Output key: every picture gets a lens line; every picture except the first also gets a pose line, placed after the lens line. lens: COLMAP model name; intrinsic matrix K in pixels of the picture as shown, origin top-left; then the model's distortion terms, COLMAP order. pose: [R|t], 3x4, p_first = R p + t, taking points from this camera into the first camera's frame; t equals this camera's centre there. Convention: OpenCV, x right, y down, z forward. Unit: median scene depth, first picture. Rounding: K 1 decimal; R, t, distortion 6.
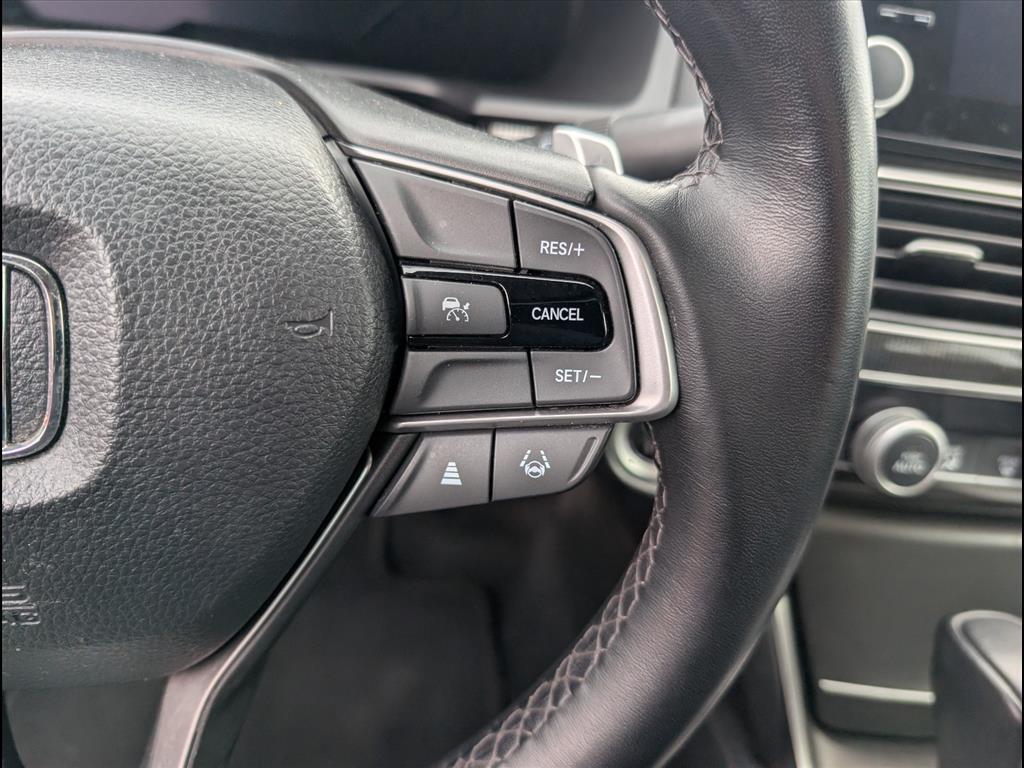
lens RADIAL K [[716.2, 0, 497.5], [0, 716.2, 374.4], [0, 0, 1]] dist [-0.019917, -0.012583]
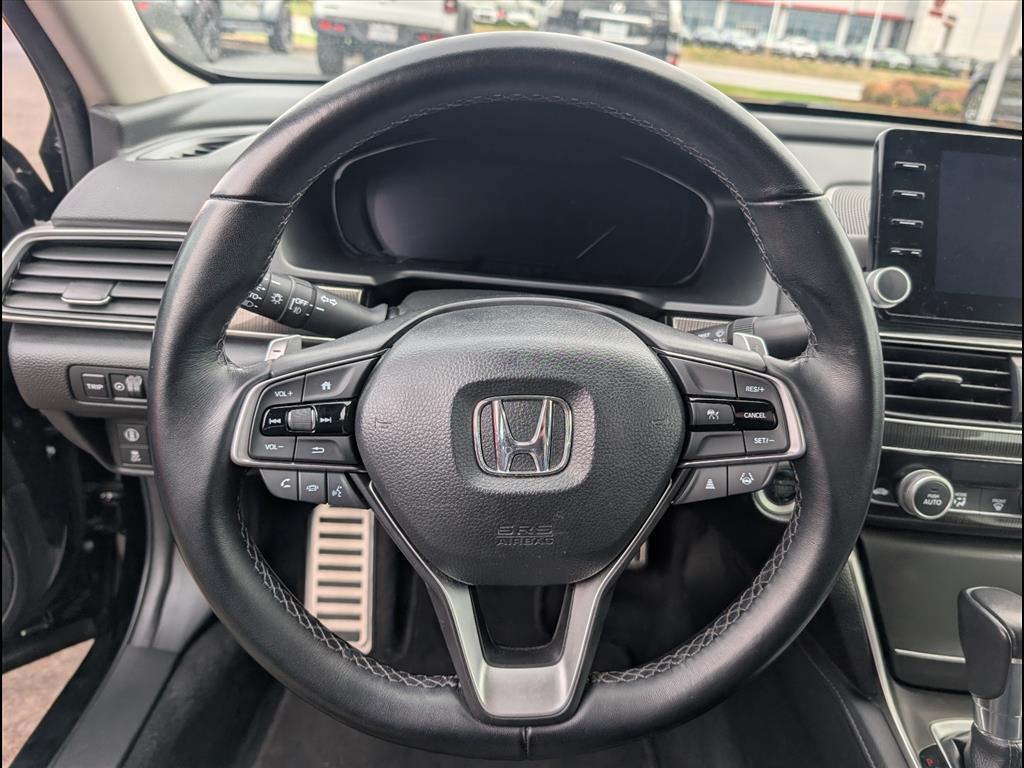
lens RADIAL K [[716.2, 0, 507.9], [0, 716.2, 392.8], [0, 0, 1]] dist [-0.019917, -0.012583]
pose [[0.997219, -0.028645, -0.068803, -0.568943], [0.018928, 0.990261, -0.137933, 0.155961], [0.072084, 0.136247, 0.988049, -1.448658]]
